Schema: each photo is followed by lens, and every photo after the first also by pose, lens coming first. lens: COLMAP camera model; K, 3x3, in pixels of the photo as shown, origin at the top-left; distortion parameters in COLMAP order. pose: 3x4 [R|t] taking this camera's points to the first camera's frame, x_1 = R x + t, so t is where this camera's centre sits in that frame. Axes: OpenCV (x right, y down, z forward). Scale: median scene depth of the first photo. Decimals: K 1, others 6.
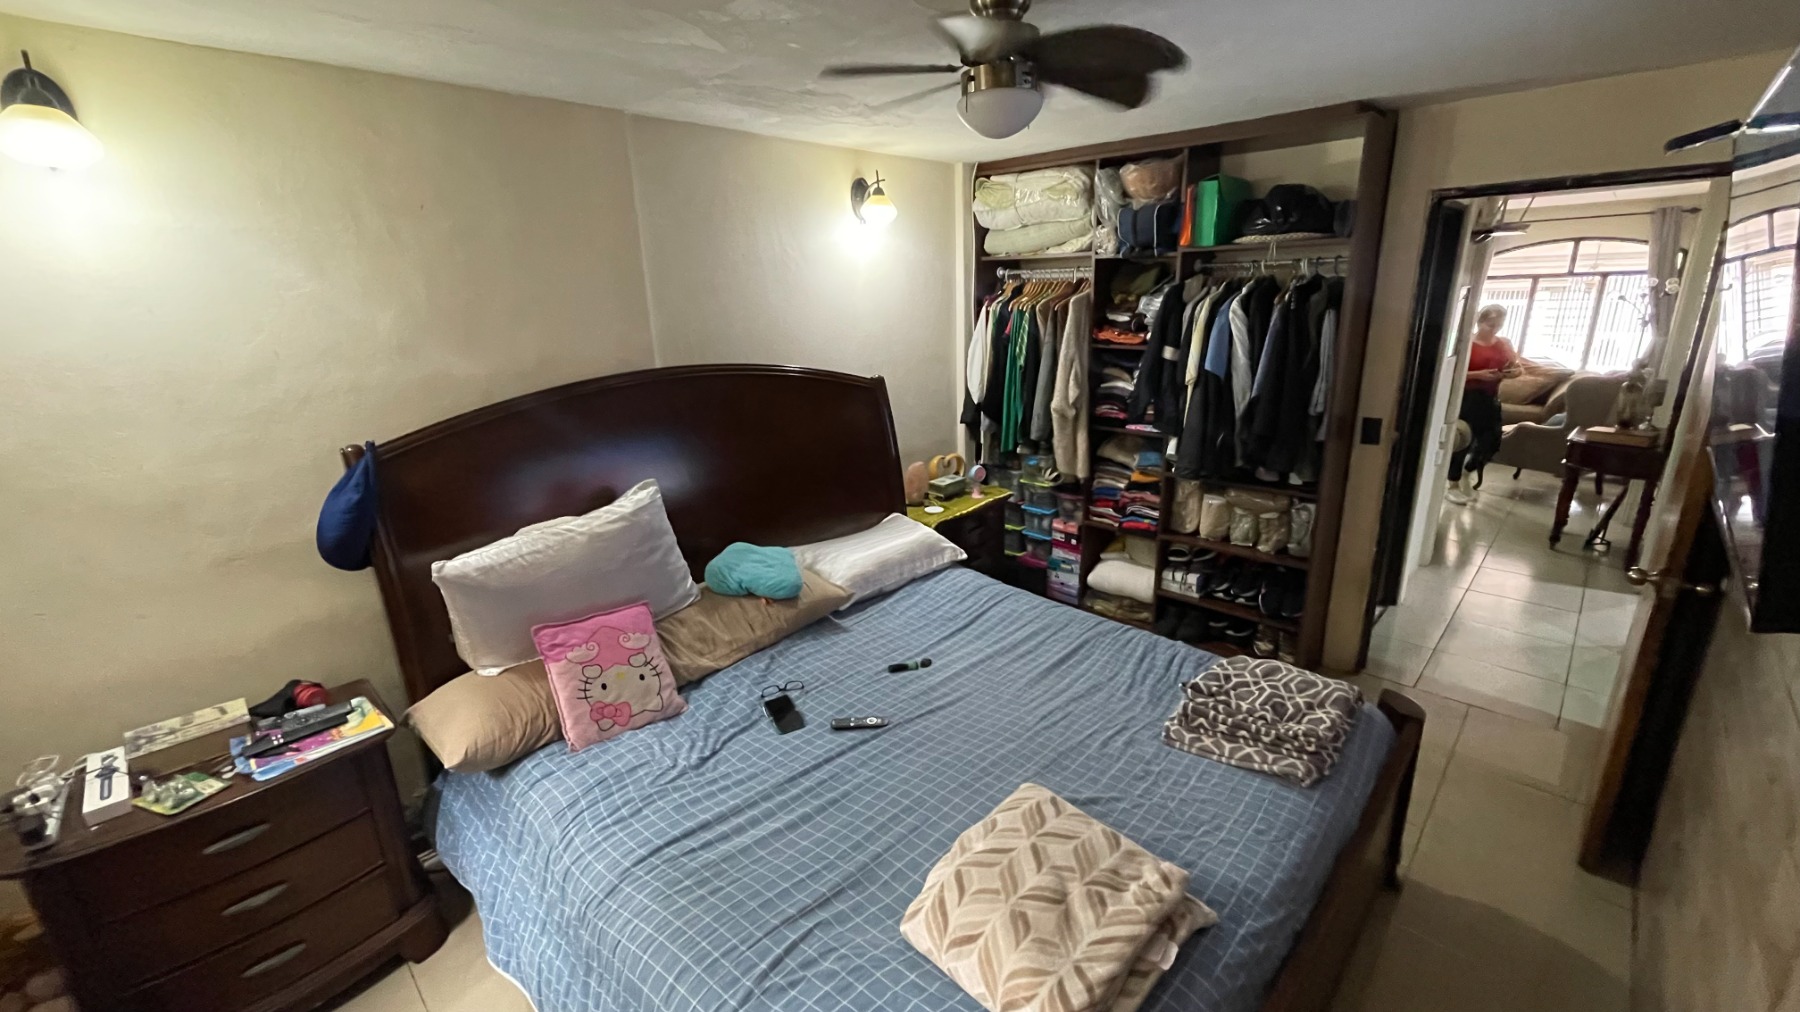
lens RADIAL K [[732.1, 0, 904.8], [0, 732.1, 508.2], [0, 0, 1]] dist [-0.000418, -0.000059]
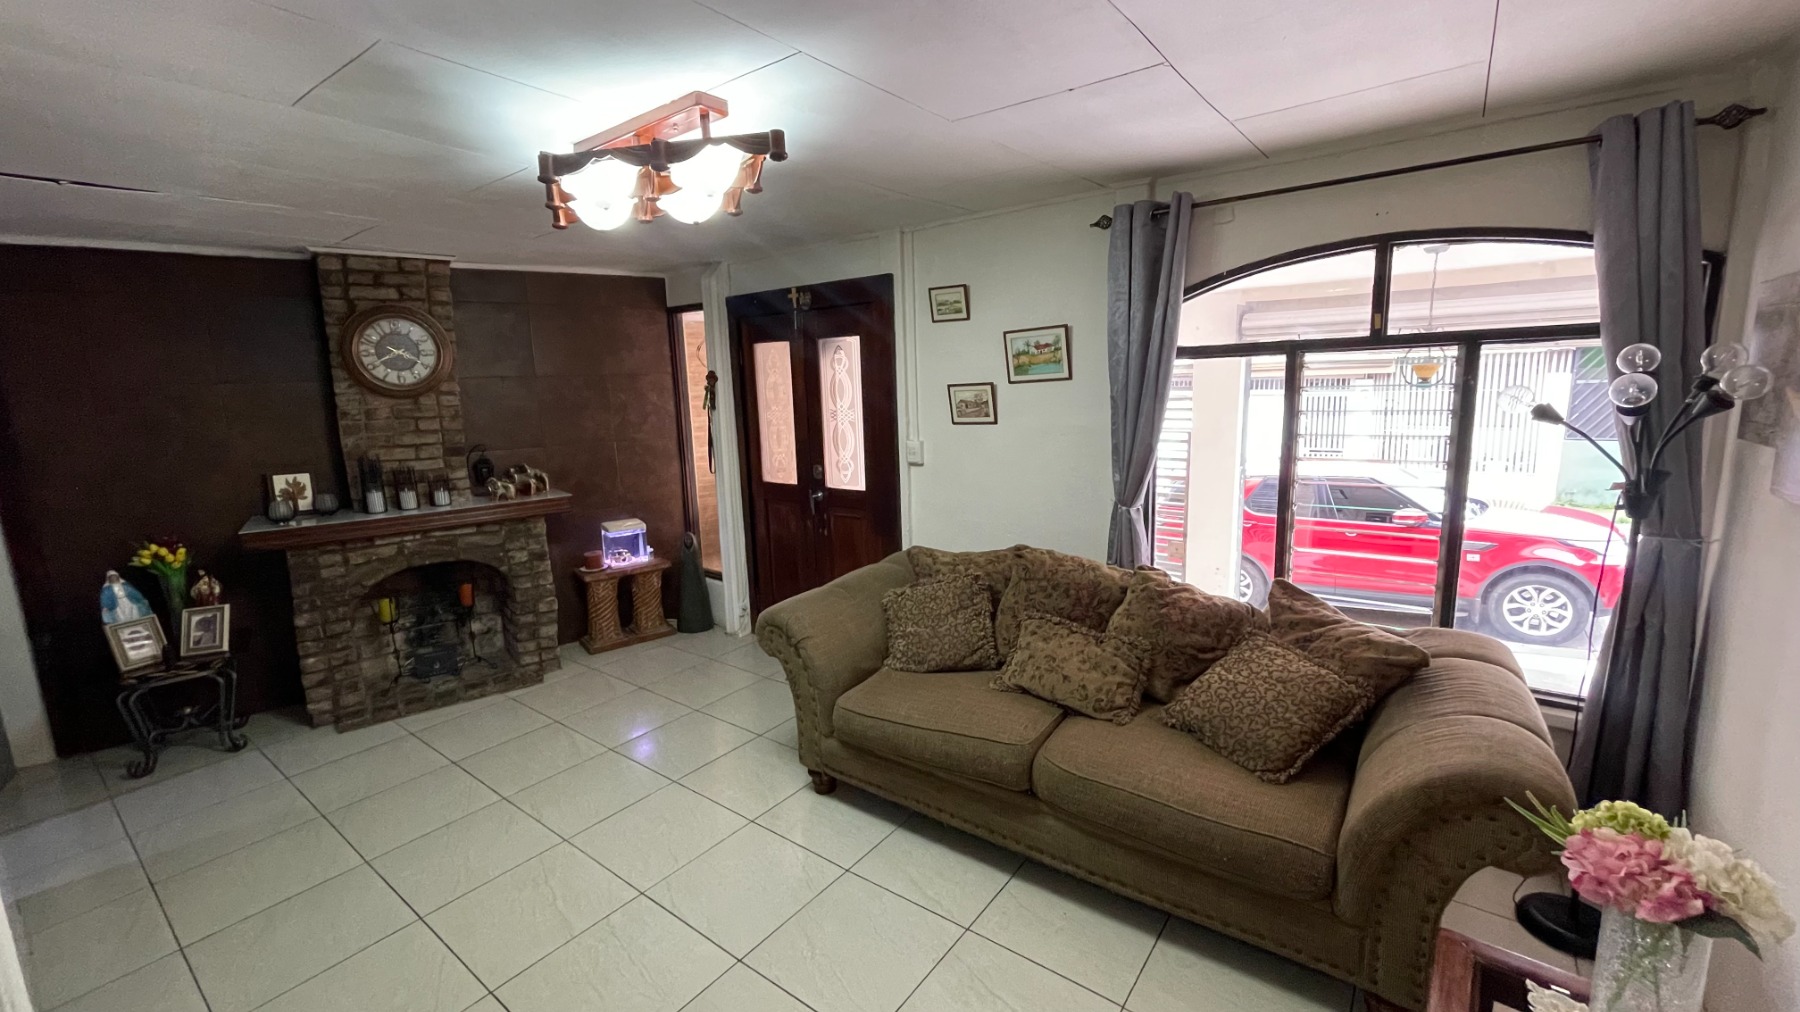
lens RADIAL K [[732.1, 0, 896.5], [0, 732.1, 502.1], [0, 0, 1]] dist [-0.000418, -0.000059]
pose [[0.991967, -0.031530, 0.122506, 0.668471], [0.044692, 0.993338, -0.106220, -0.226688], [-0.118341, 0.110842, 0.986767, 0.724667]]
